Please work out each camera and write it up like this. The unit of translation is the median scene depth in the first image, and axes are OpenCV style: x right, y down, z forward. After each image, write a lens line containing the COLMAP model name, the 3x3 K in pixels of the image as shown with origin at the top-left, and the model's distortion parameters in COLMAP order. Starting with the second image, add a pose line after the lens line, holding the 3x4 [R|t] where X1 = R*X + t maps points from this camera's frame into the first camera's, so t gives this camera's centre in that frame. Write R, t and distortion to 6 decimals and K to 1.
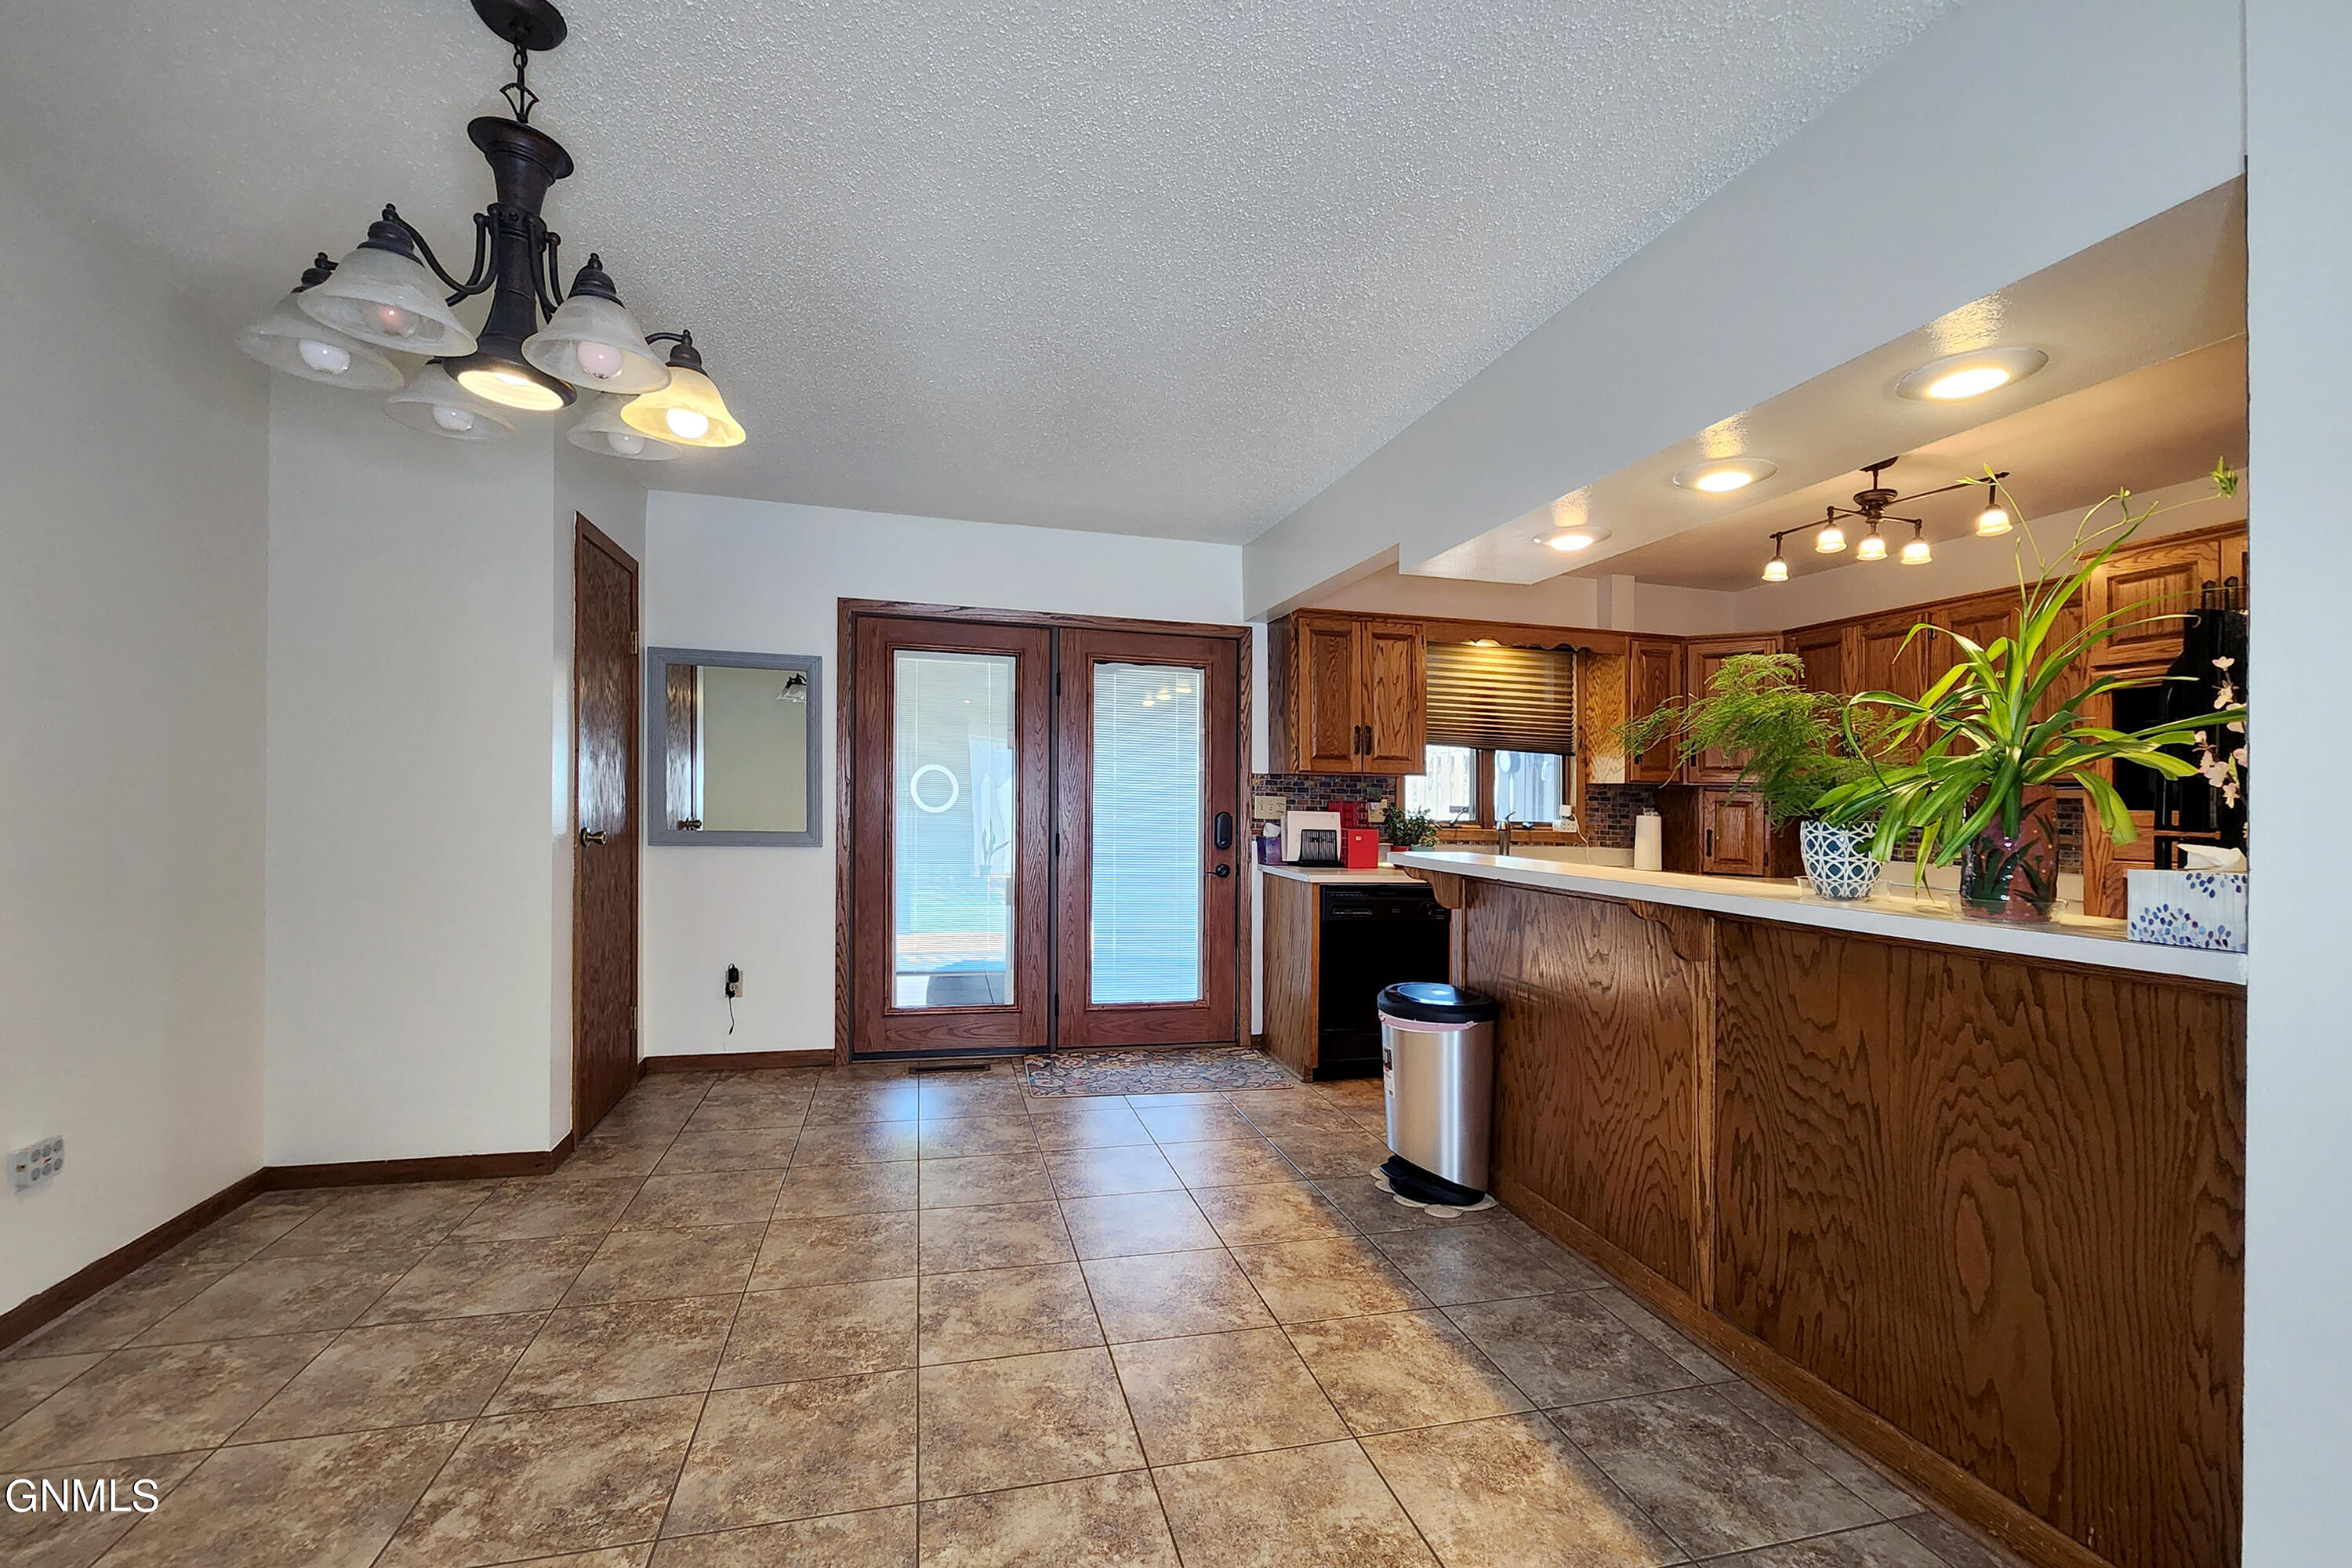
lens RADIAL K [[967.2, 0, 1188.2], [0, 967.2, 781.5], [0, 0, 1]] dist [0.000808, -0.000873]
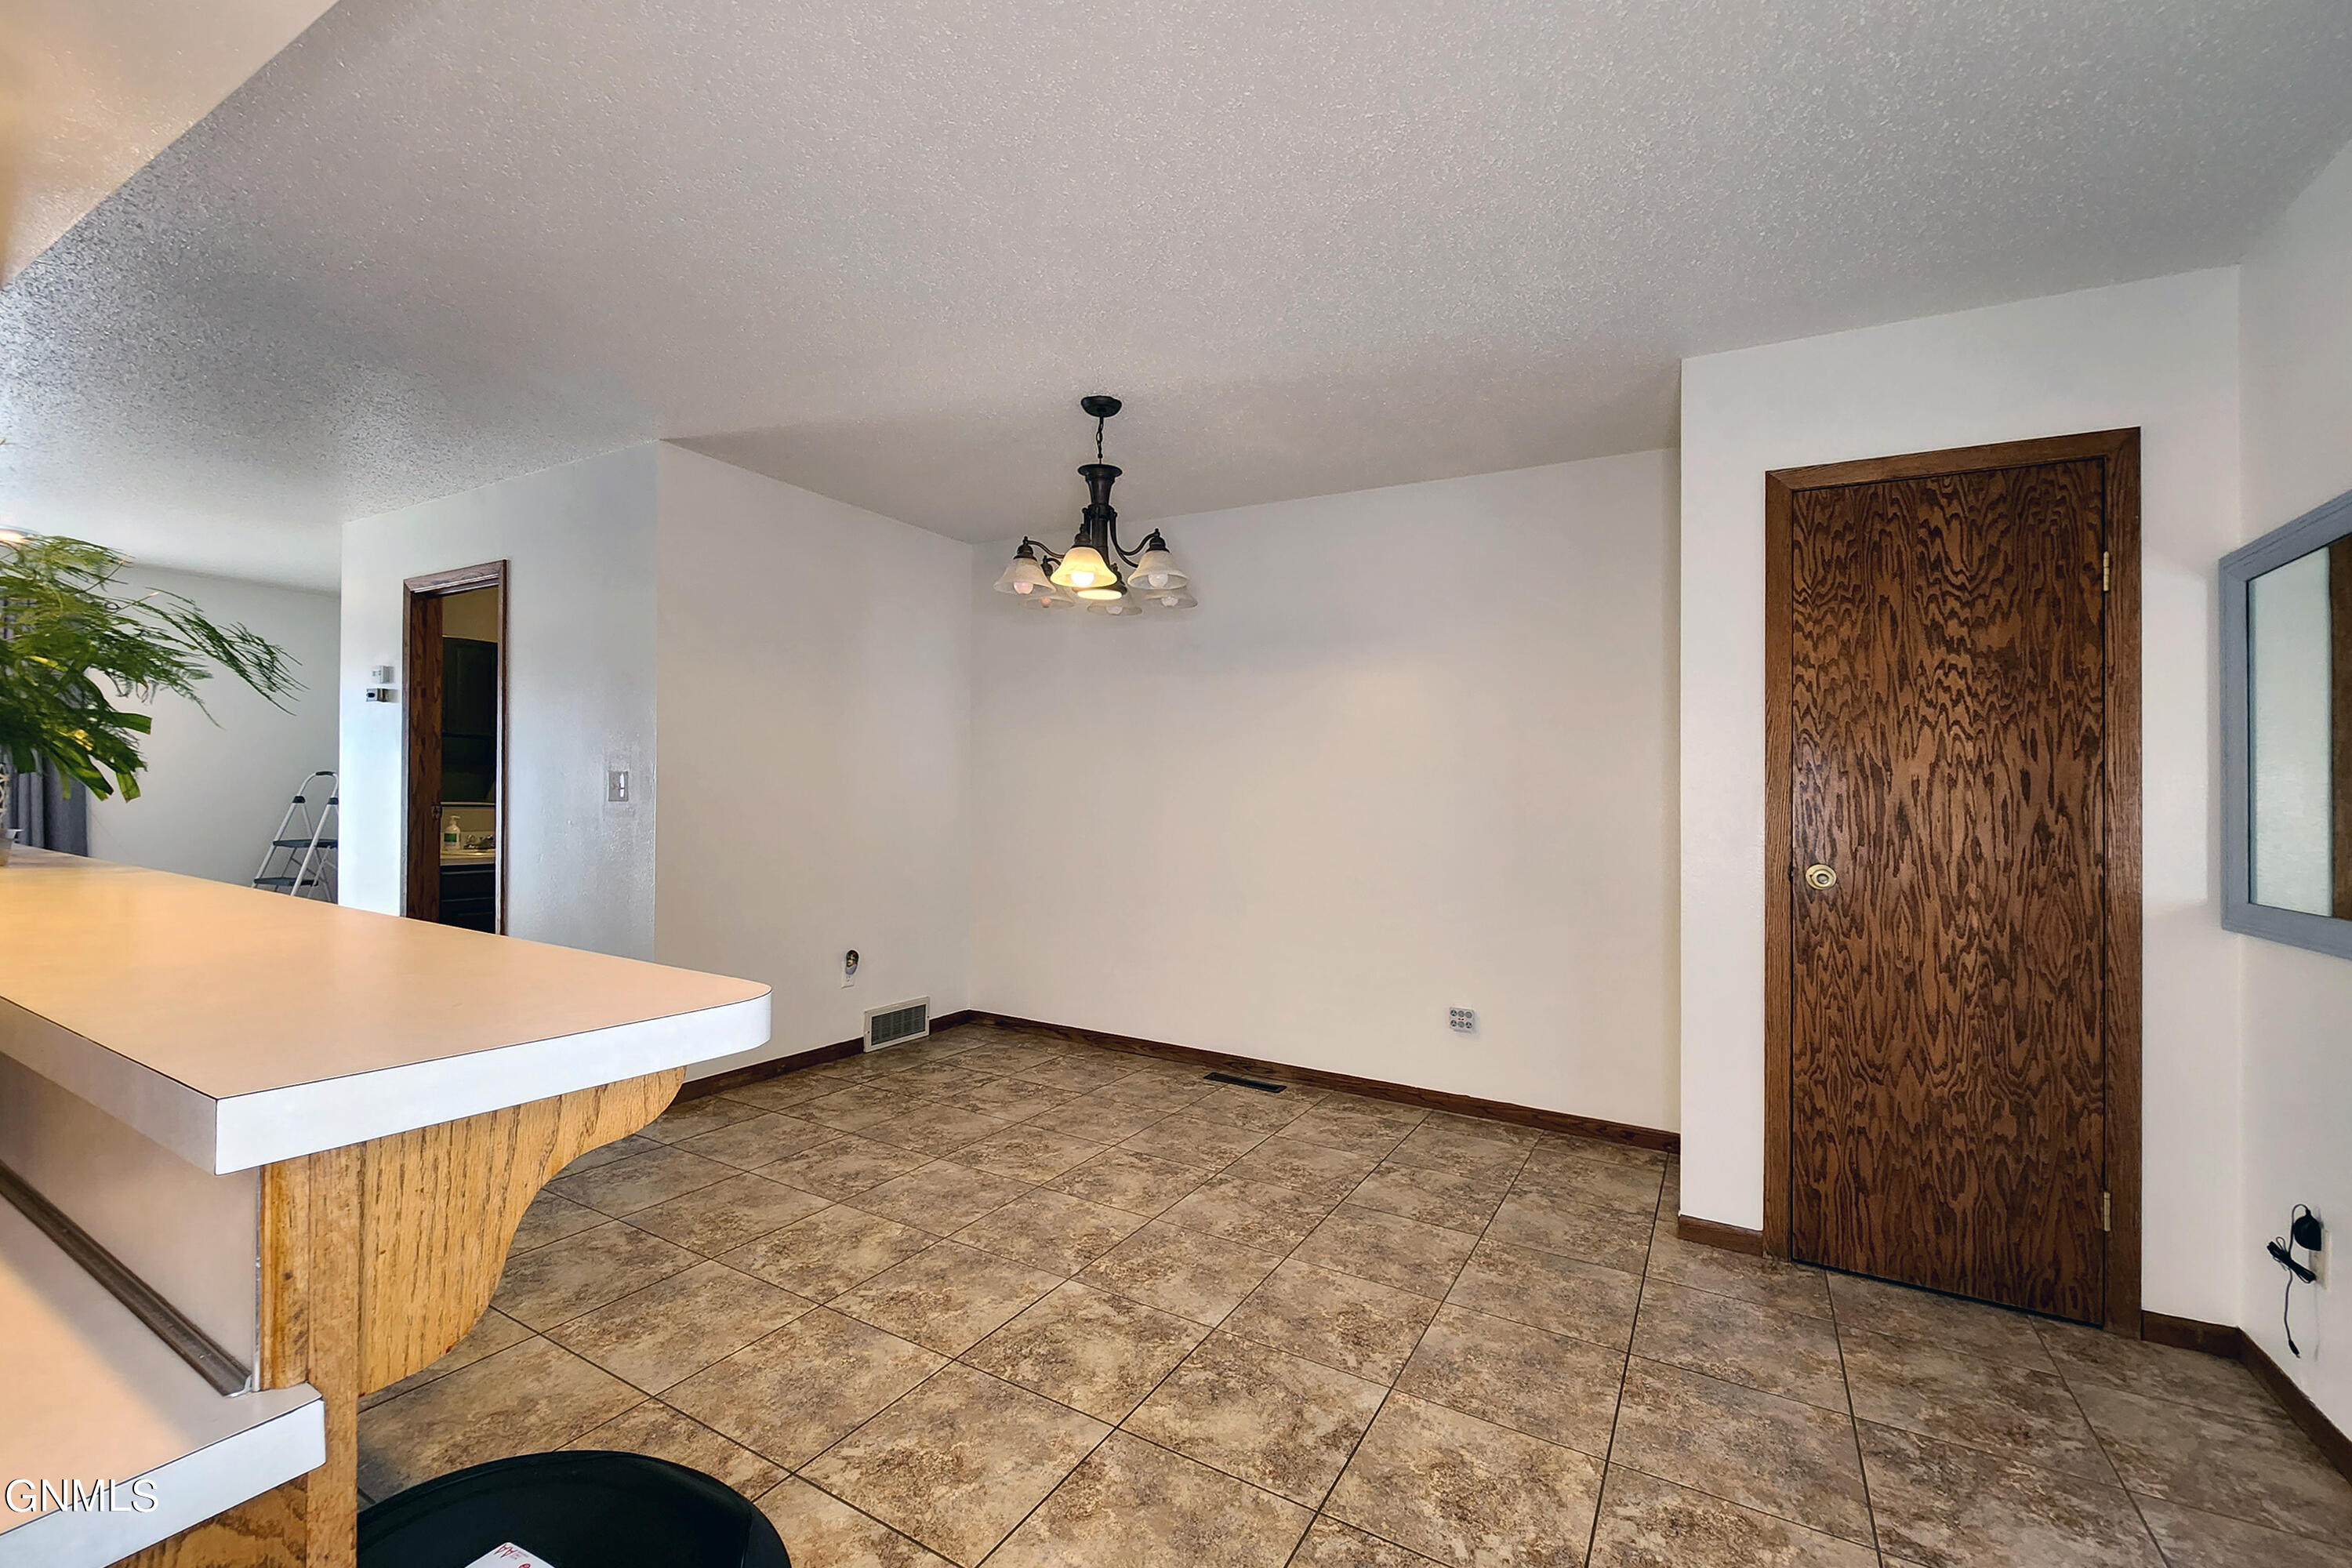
lens RADIAL K [[967.2, 0, 1183.1], [0, 967.2, 787.5], [0, 0, 1]] dist [0.000808, -0.000873]
pose [[-0.698068, -0.049711, -0.714303, 0.487006], [-0.032182, 0.998757, -0.038057, 0.047977], [0.715308, -0.003579, -0.698801, 1.897069]]
